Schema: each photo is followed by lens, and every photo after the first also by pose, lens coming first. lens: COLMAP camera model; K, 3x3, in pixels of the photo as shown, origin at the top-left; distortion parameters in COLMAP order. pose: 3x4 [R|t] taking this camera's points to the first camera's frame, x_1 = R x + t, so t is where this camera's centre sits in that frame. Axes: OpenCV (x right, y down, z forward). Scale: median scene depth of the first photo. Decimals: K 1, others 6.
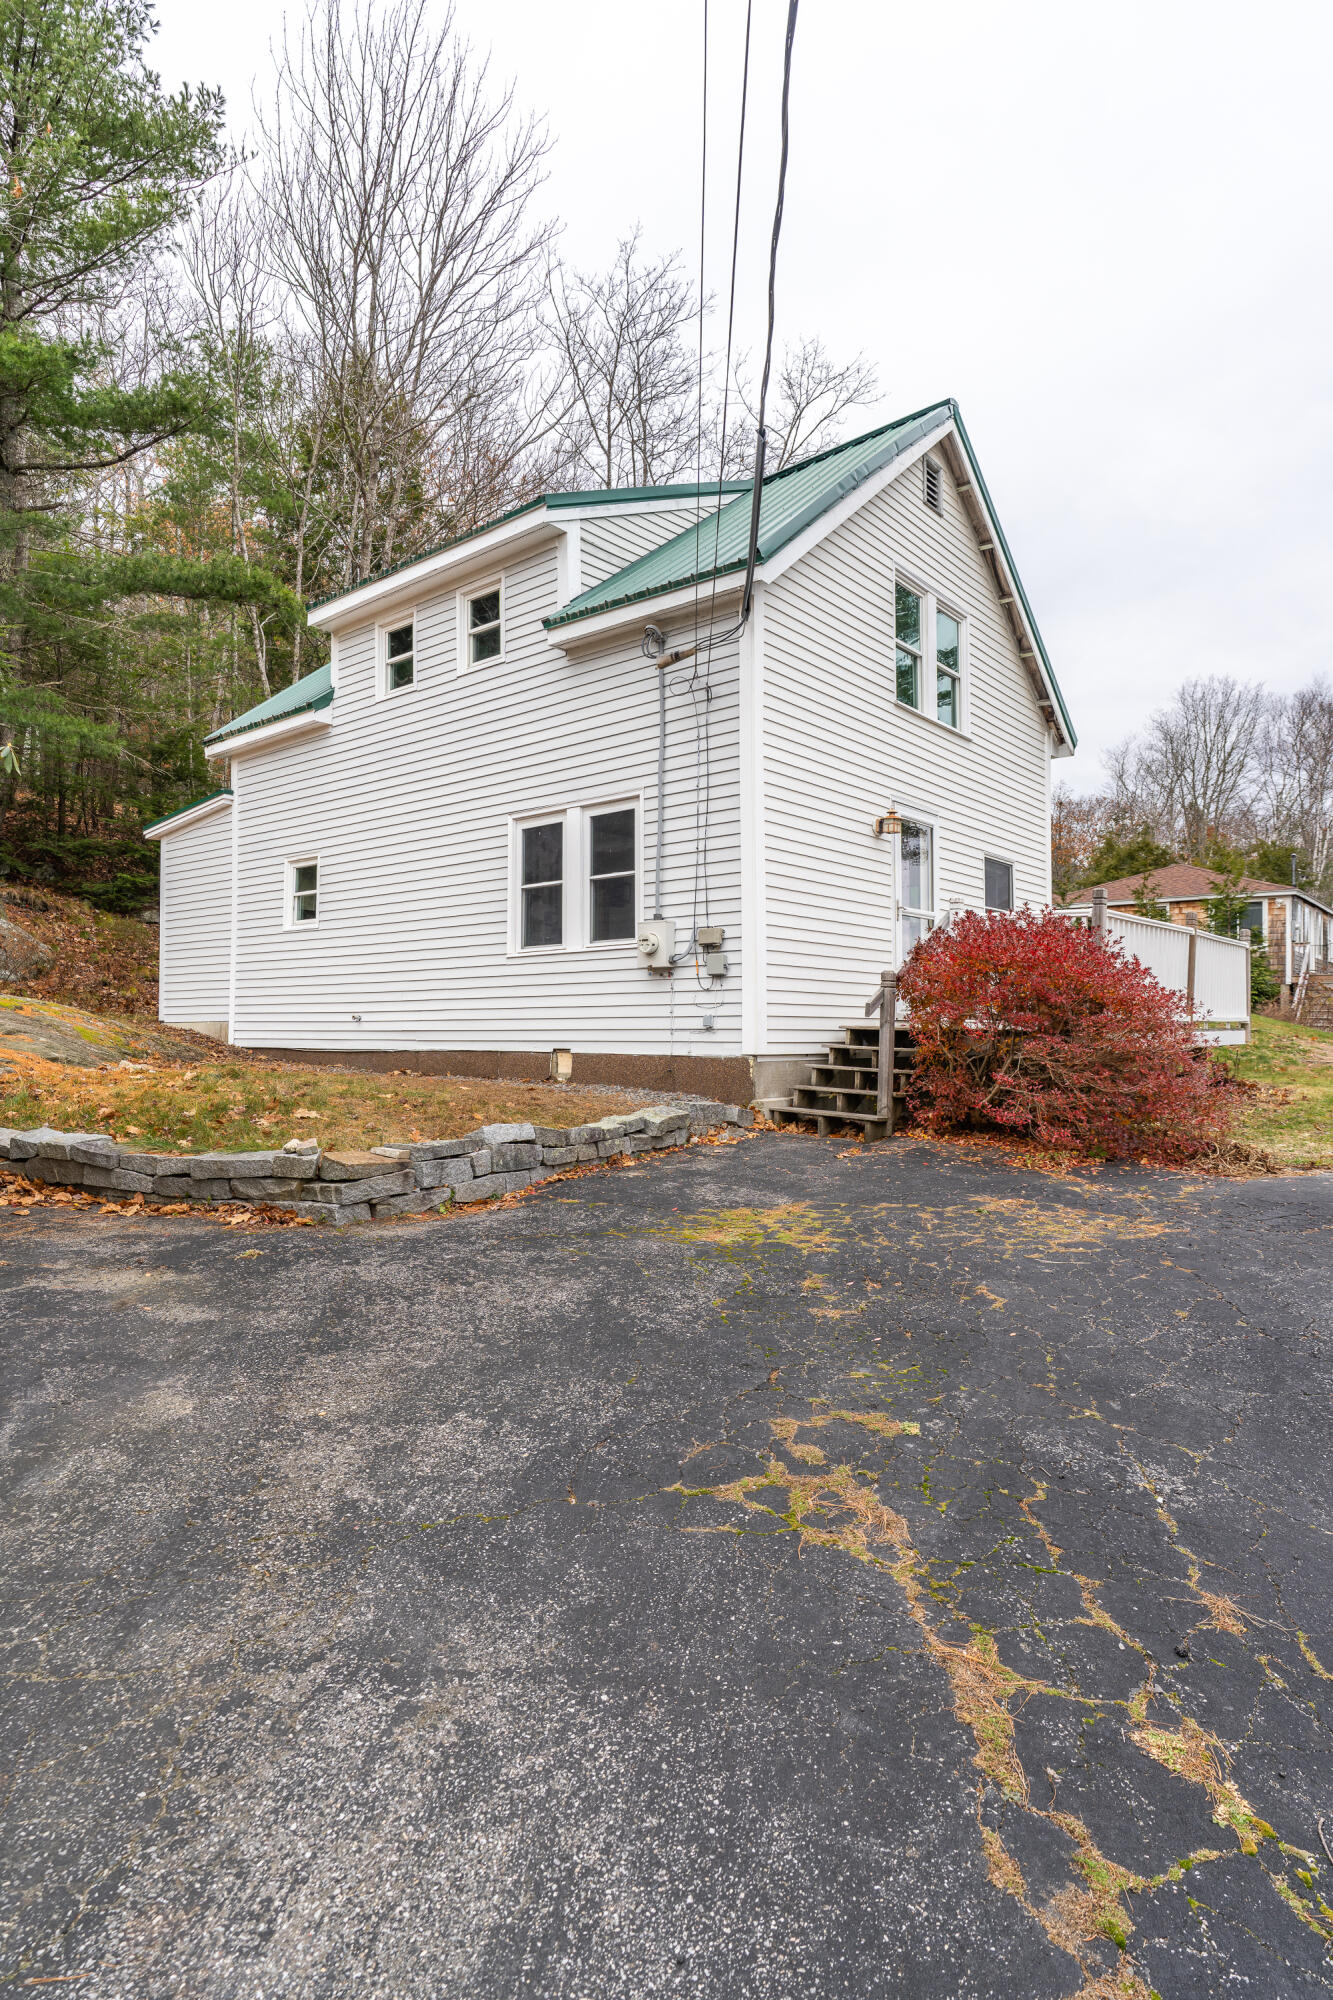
lens RADIAL K [[1120.1, 0, 666.5], [0, 1120.1, 1000.0], [0, 0, 1]] dist [0.004244, 0.001407]
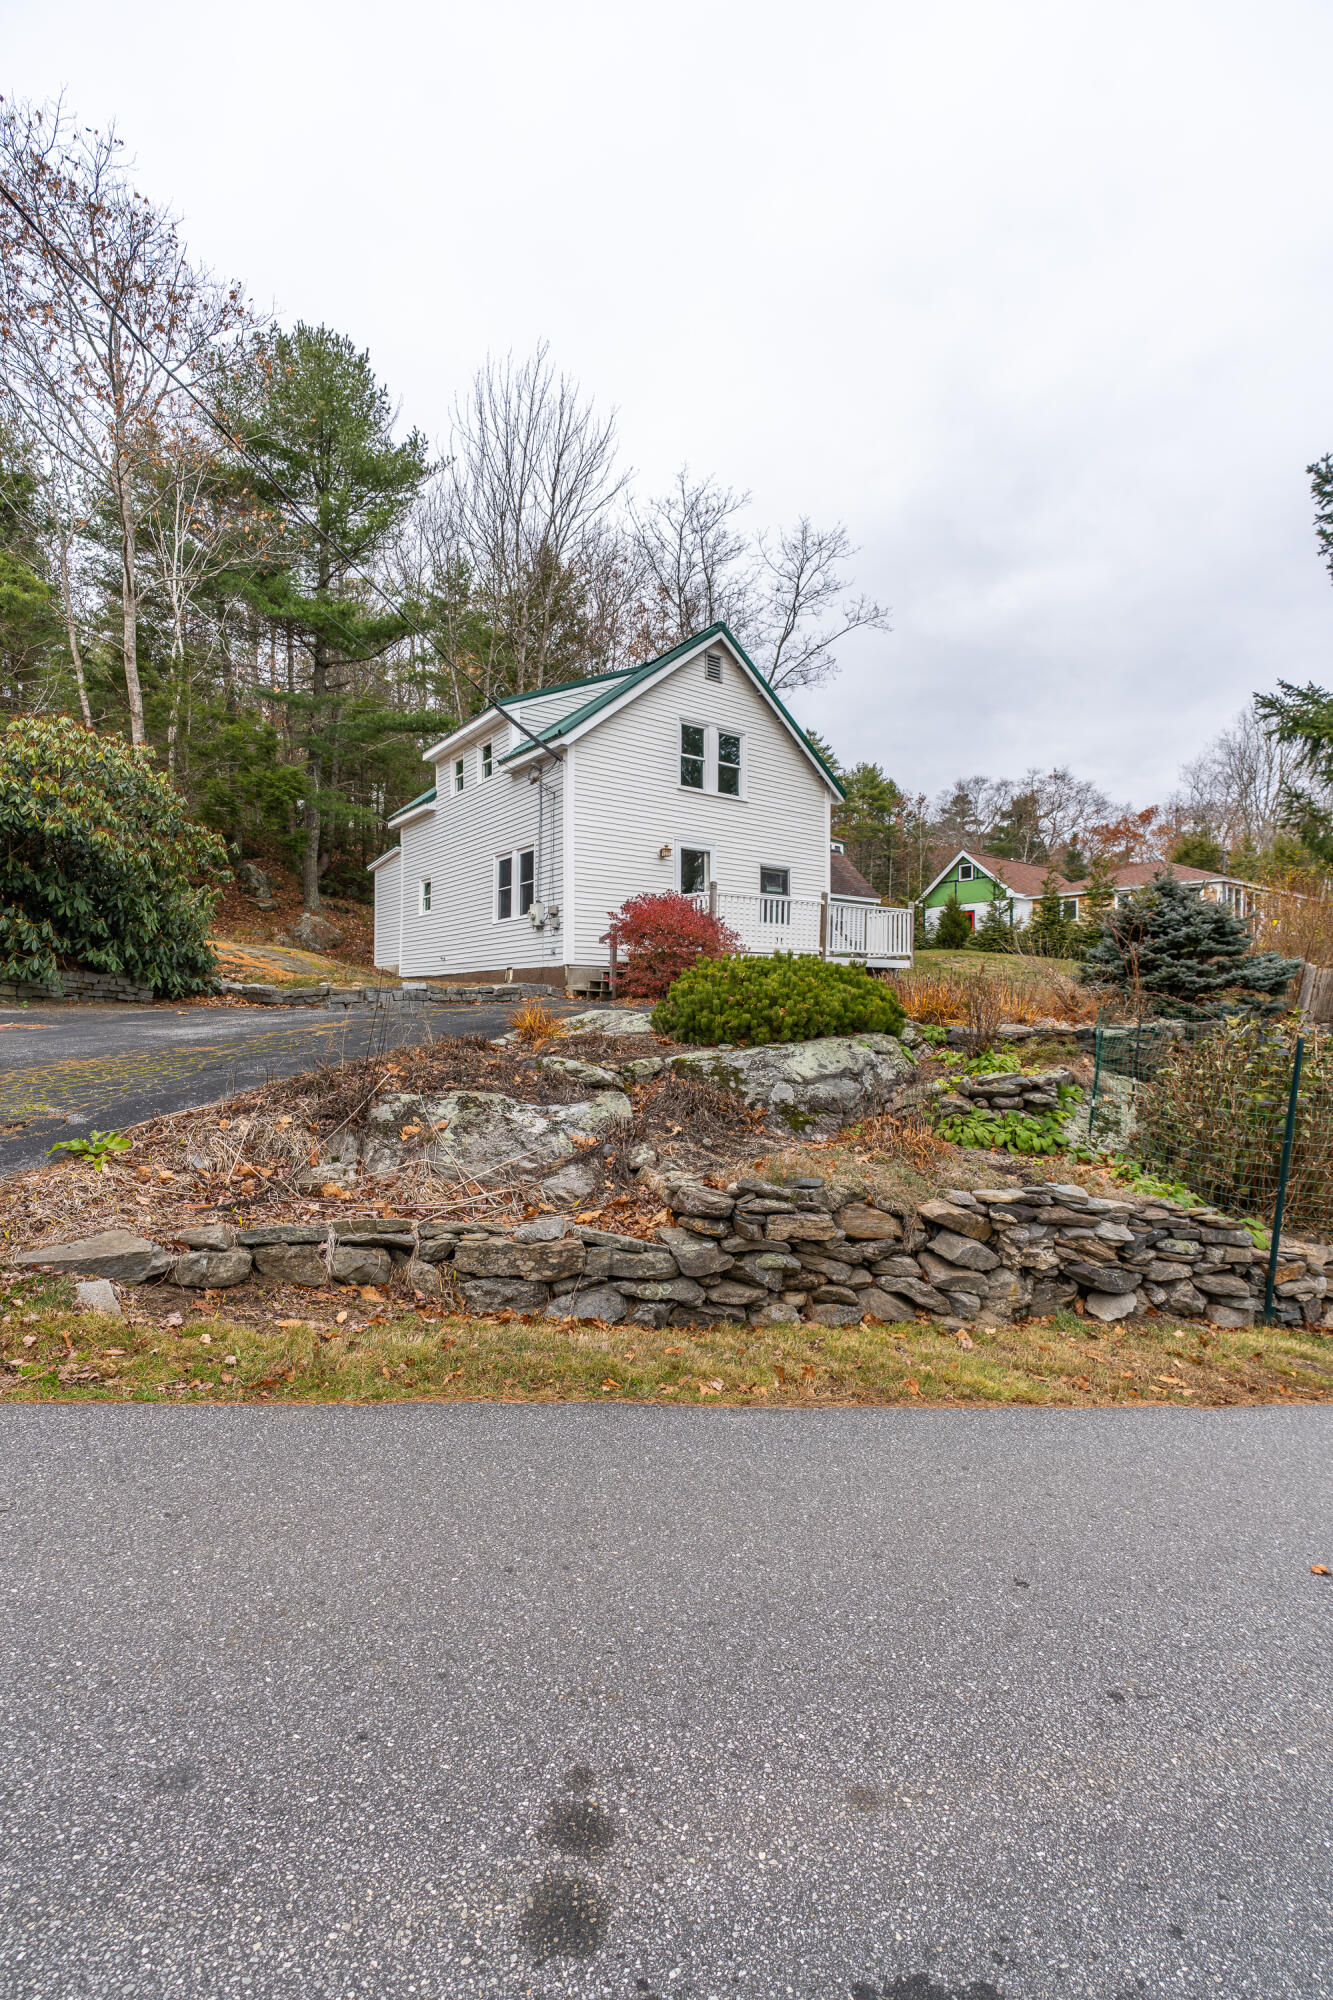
lens RADIAL K [[896.2, 0, 666.7], [0, 896.2, 1007.1], [0, 0, 1]] dist [-0.010017, 0.001075]
pose [[0.971412, 0.002030, -0.237392, 0.526206], [0.004199, 0.999660, 0.025729, 0.068814], [0.237363, -0.025990, 0.971073, -0.490244]]
